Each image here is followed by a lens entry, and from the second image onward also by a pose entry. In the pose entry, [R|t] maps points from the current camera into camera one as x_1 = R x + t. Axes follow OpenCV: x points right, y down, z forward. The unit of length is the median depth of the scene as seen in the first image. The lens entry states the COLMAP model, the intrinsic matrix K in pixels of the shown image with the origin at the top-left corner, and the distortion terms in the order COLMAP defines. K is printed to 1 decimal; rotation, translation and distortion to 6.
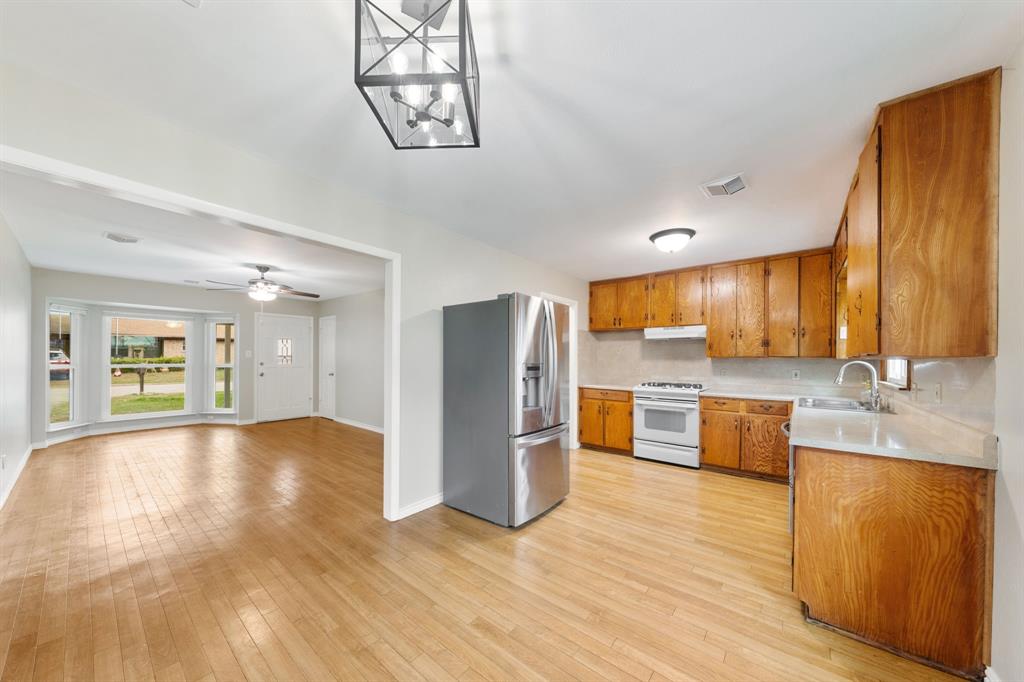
lens RADIAL K [[350.6, 0, 521.2], [0, 350.6, 356.2], [0, 0, 1]] dist [-0.000532, 0.000051]
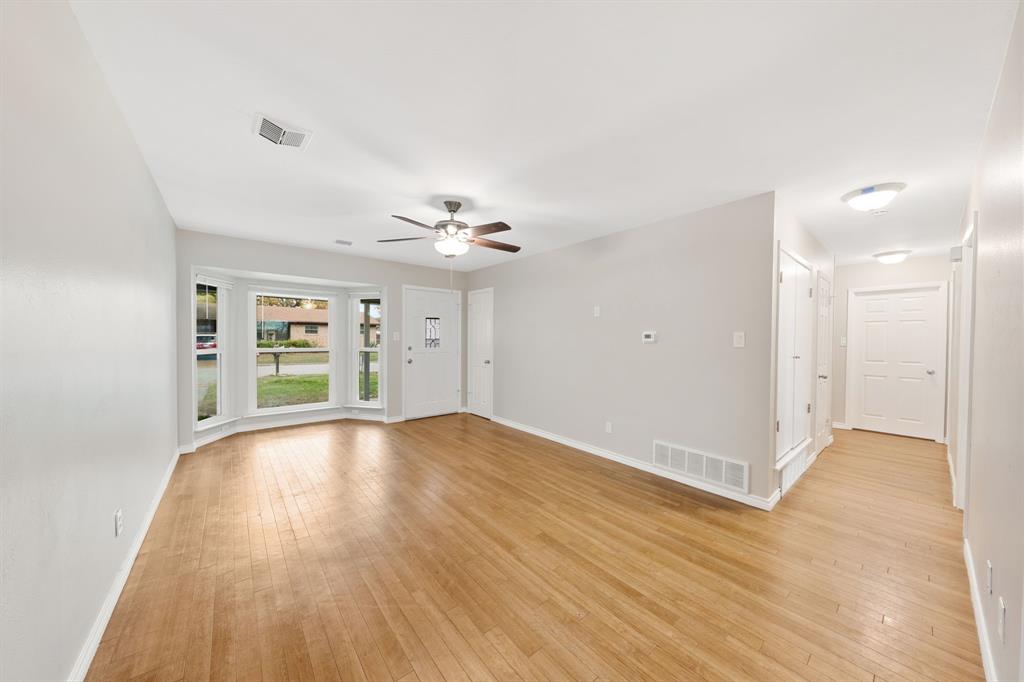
lens RADIAL K [[344.5, 0, 525.3], [0, 344.5, 342.7], [0, 0, 1]] dist [-0.000104, -0.000045]
pose [[0.981938, 0.001784, -0.189196, -0.334140], [0.000482, 0.999929, 0.011928, -0.000697], [0.189204, -0.011804, 0.981867, 0.270908]]
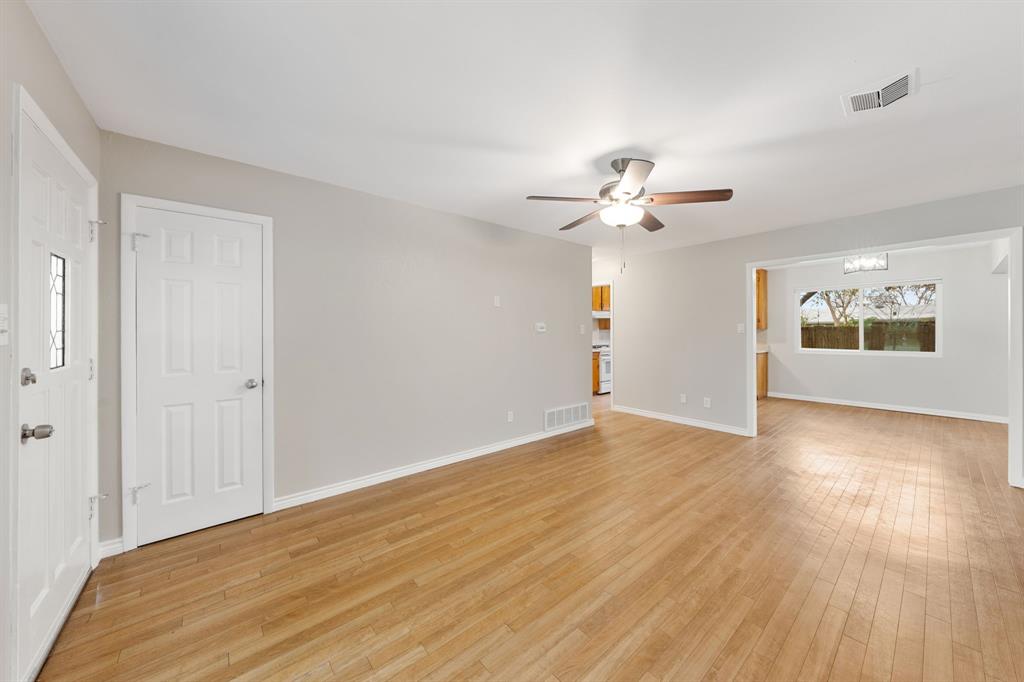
lens RADIAL K [[358.1, 0, 517.4], [0, 358.1, 327.6], [0, 0, 1]] dist [0.000004, 0.000069]
pose [[0.193560, -0.000774, 0.981088, -0.900240], [0.001013, 0.999999, 0.000589, -0.003964], [-0.981088, 0.000880, 0.193561, 0.730048]]
